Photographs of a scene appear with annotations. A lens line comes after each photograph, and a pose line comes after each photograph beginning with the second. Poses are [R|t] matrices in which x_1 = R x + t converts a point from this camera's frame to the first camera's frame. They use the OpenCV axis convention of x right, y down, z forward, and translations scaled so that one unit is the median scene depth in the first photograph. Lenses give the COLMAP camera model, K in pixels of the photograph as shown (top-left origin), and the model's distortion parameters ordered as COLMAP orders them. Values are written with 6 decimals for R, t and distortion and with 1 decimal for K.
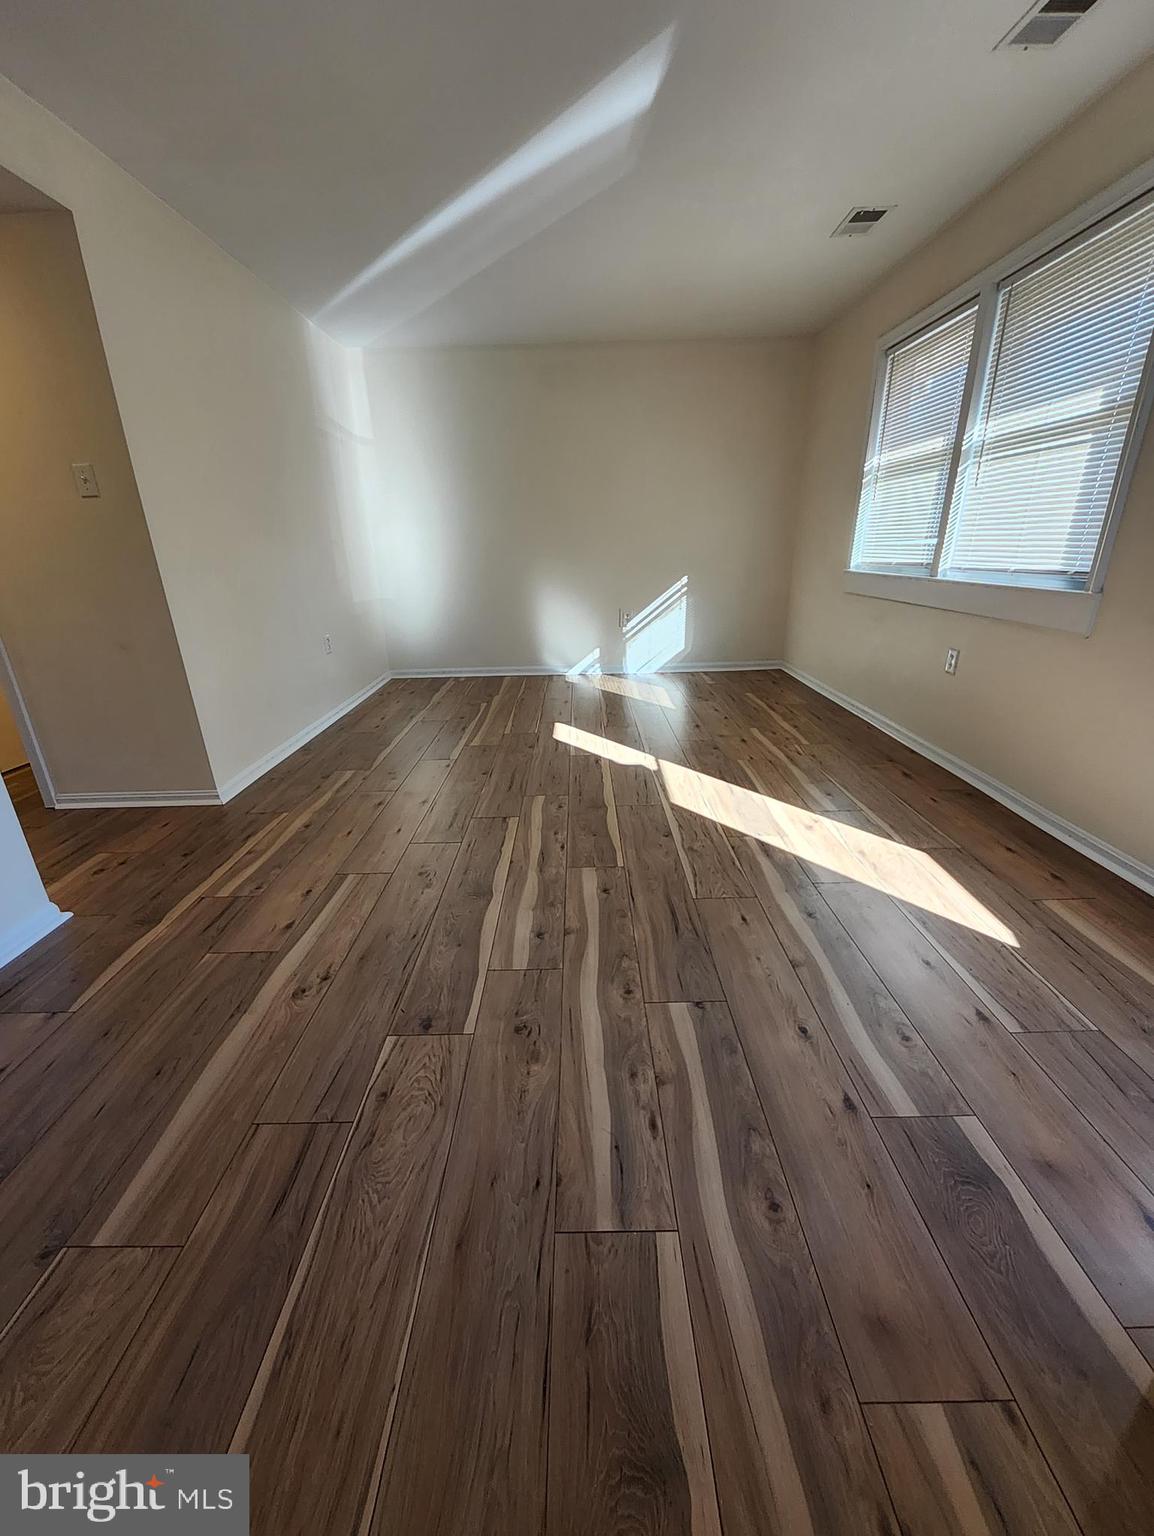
lens RADIAL K [[605.4, 0, 568.4], [0, 605.4, 767.5], [0, 0, 1]] dist [0.003618, -0.004158]
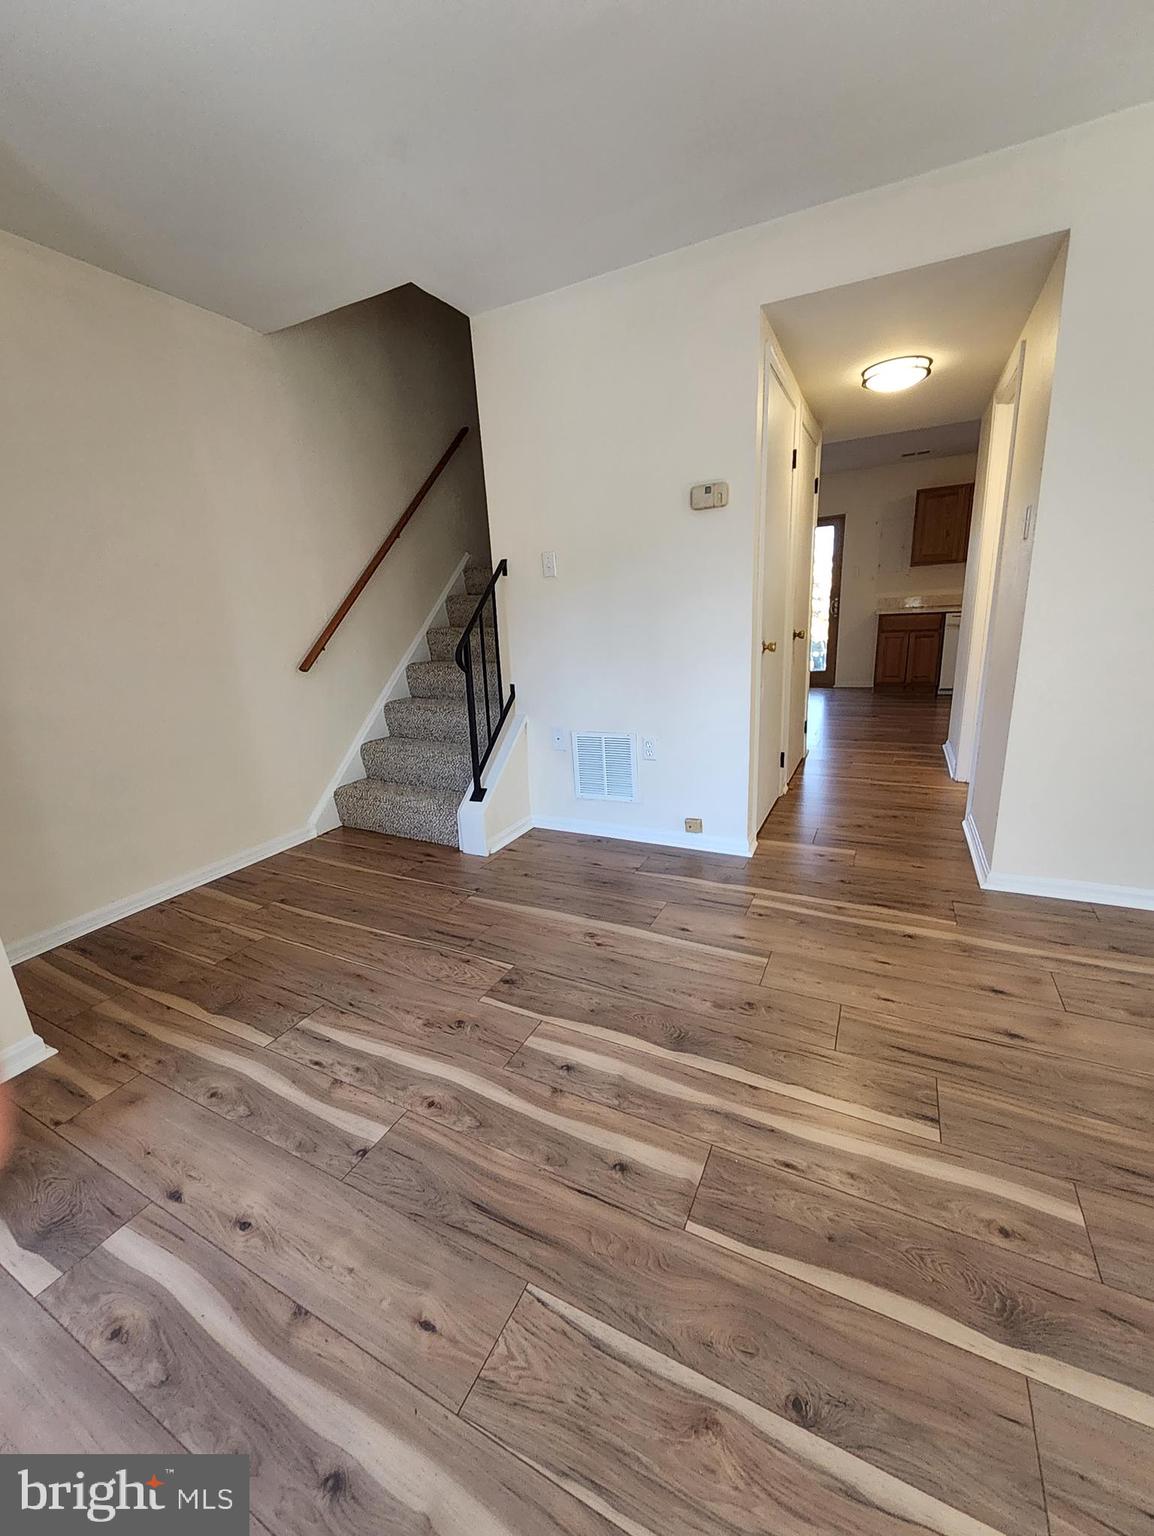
lens RADIAL K [[605.4, 0, 577.9], [0, 605.4, 761.0], [0, 0, 1]] dist [0.003618, -0.004158]
pose [[-0.445803, 0.266796, -0.854447, 0.509524], [-0.245302, 0.881595, 0.403257, -0.417613], [0.860864, 0.389371, -0.327572, 0.994193]]
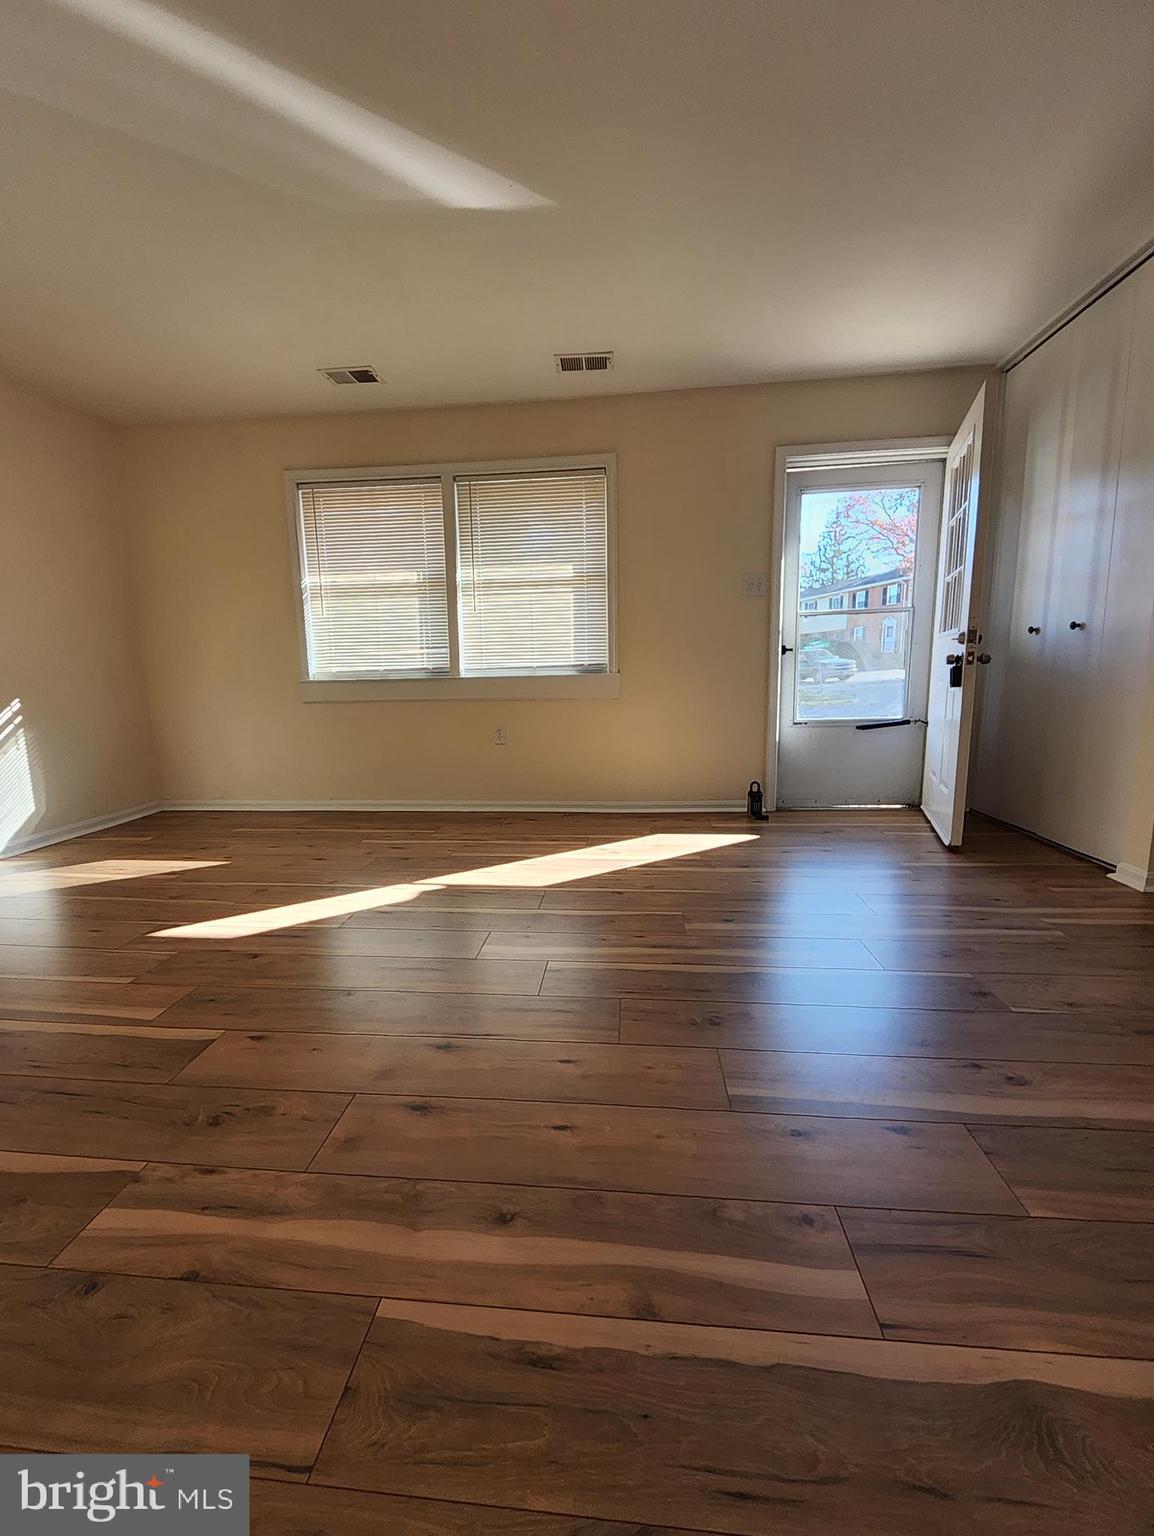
lens RADIAL K [[605.4, 0, 573.9], [0, 605.4, 768.4], [0, 0, 1]] dist [0.003618, -0.004158]
pose [[0.086684, -0.127067, 0.988099, -0.972932], [0.360566, 0.928594, 0.087783, -0.236976], [-0.928697, 0.348665, 0.126311, 1.016513]]
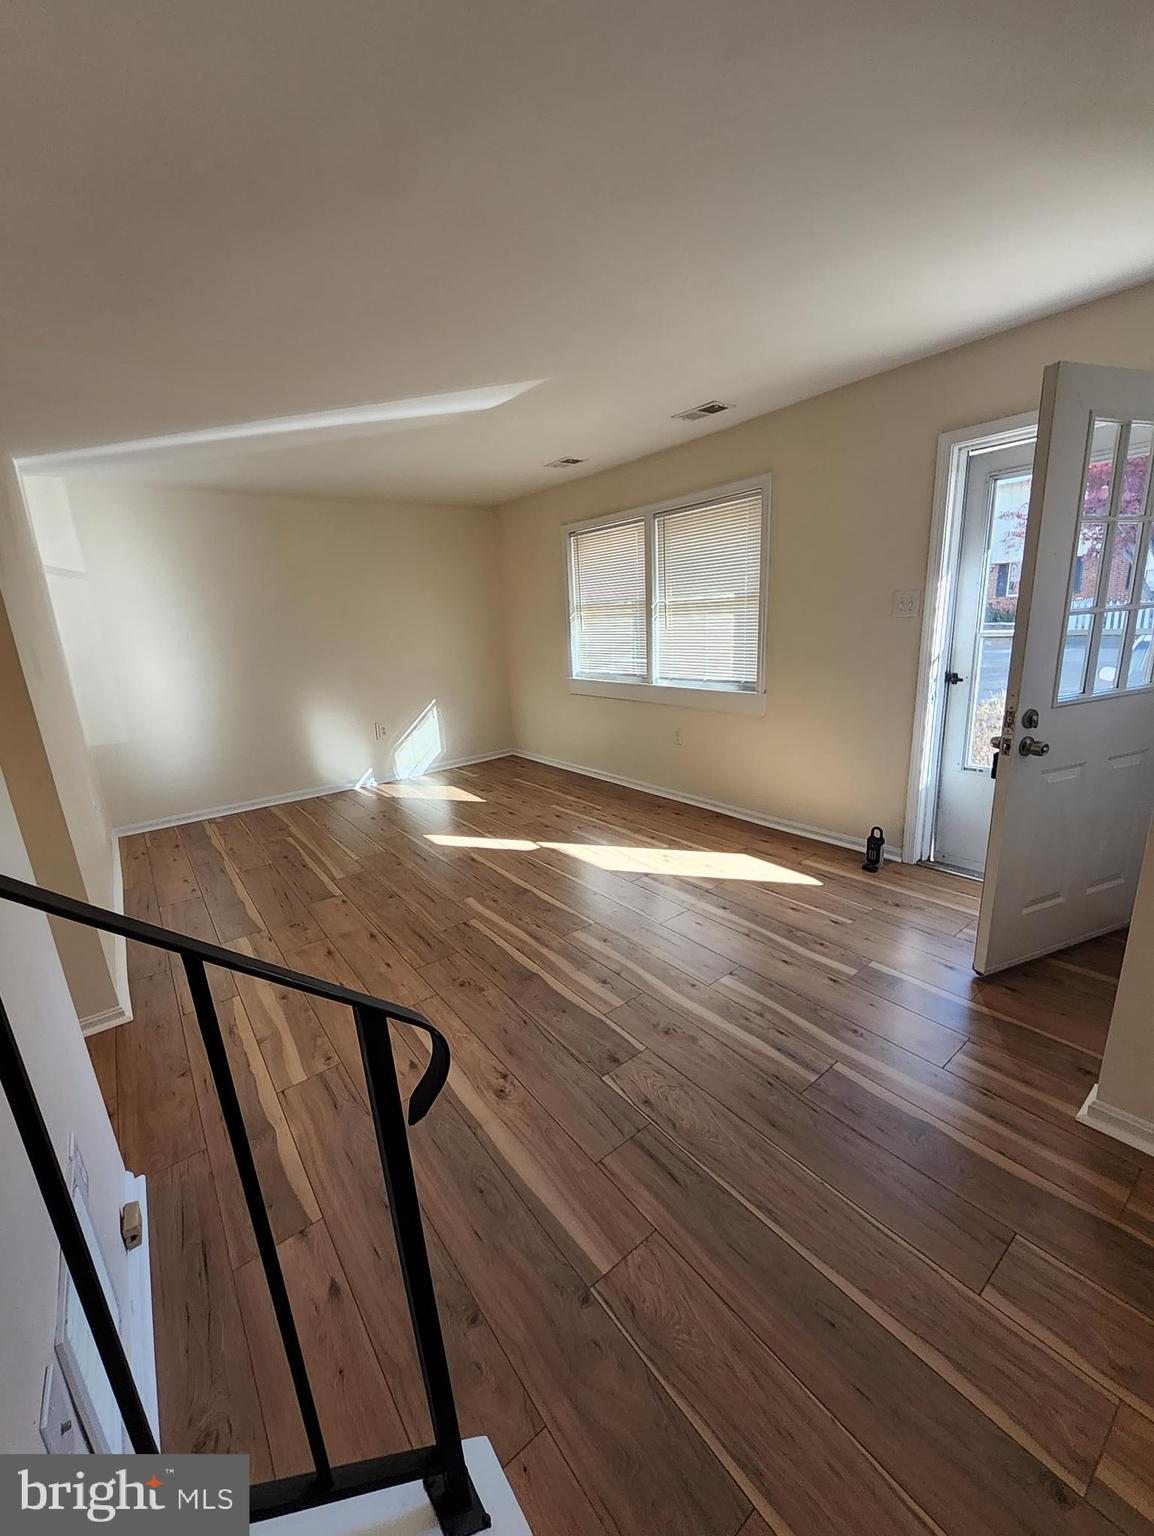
lens RADIAL K [[605.4, 0, 575.3], [0, 605.4, 767.0], [0, 0, 1]] dist [0.003618, -0.004158]
pose [[0.789733, -0.166856, 0.590323, -0.719842], [0.243428, 0.968529, -0.051901, -0.117597], [-0.563085, 0.184689, 0.805497, -0.122097]]
